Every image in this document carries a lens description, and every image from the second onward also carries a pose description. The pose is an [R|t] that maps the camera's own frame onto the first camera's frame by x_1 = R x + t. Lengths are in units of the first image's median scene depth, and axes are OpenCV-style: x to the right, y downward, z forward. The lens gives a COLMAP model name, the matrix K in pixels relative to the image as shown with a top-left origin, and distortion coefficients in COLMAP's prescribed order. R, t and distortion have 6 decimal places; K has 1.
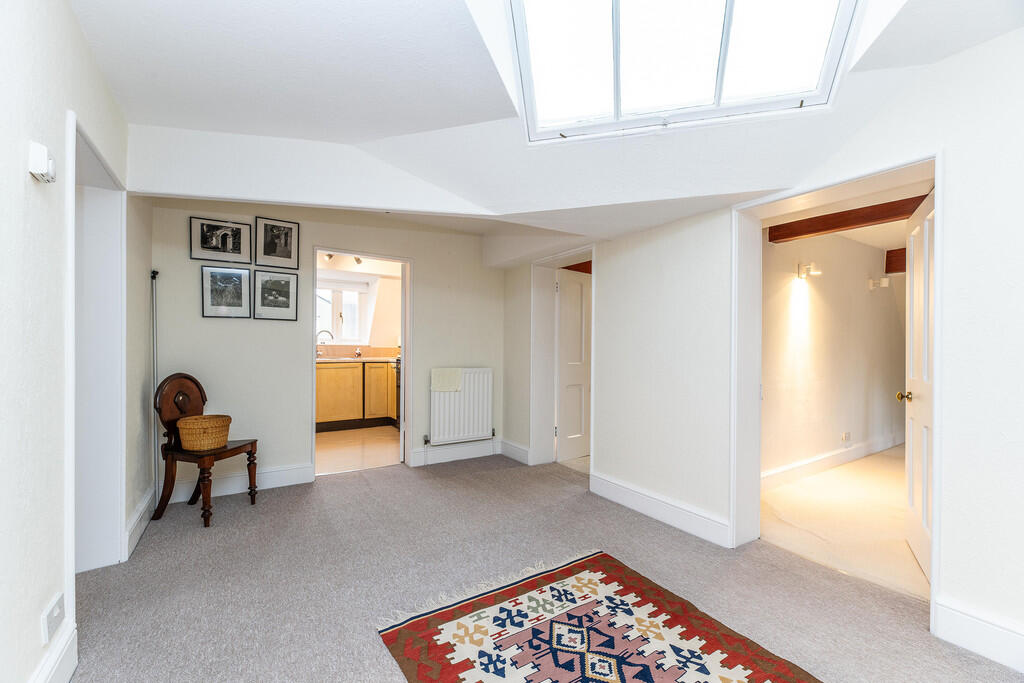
lens RADIAL K [[420.4, 0, 510.8], [0, 420.4, 347.4], [0, 0, 1]] dist [0.000676, 0.000096]
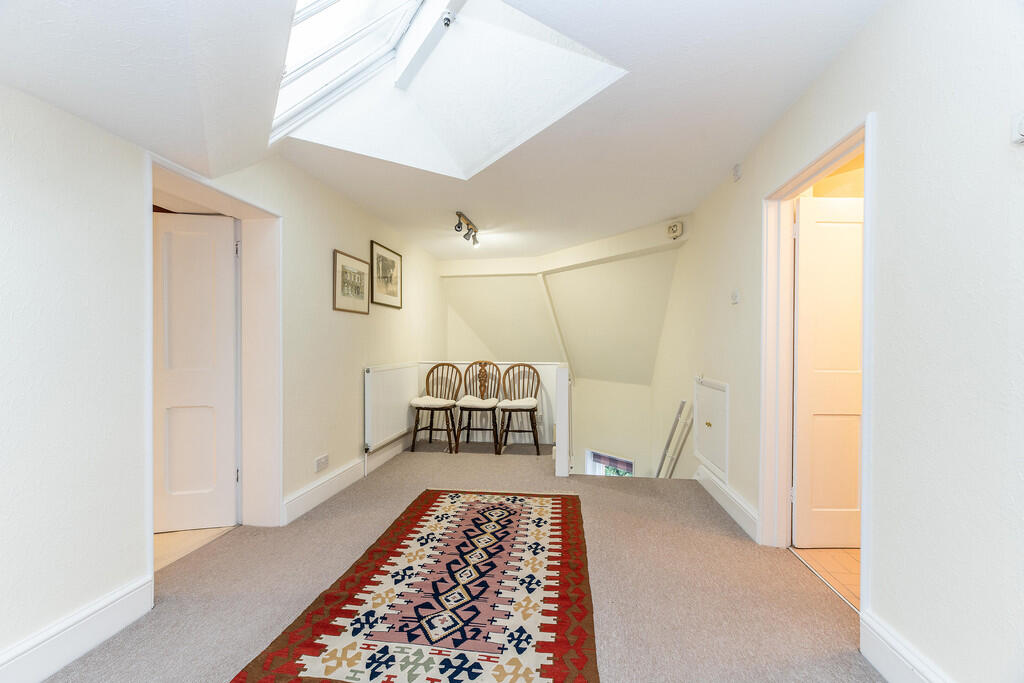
lens RADIAL K [[420.4, 0, 512.4], [0, 420.4, 344.4], [0, 0, 1]] dist [0.000676, 0.000096]
pose [[-0.763680, -0.007563, 0.645550, -0.660447], [-0.007436, 0.999968, 0.002918, 0.000783], [-0.645552, -0.002571, -0.763712, 1.697264]]
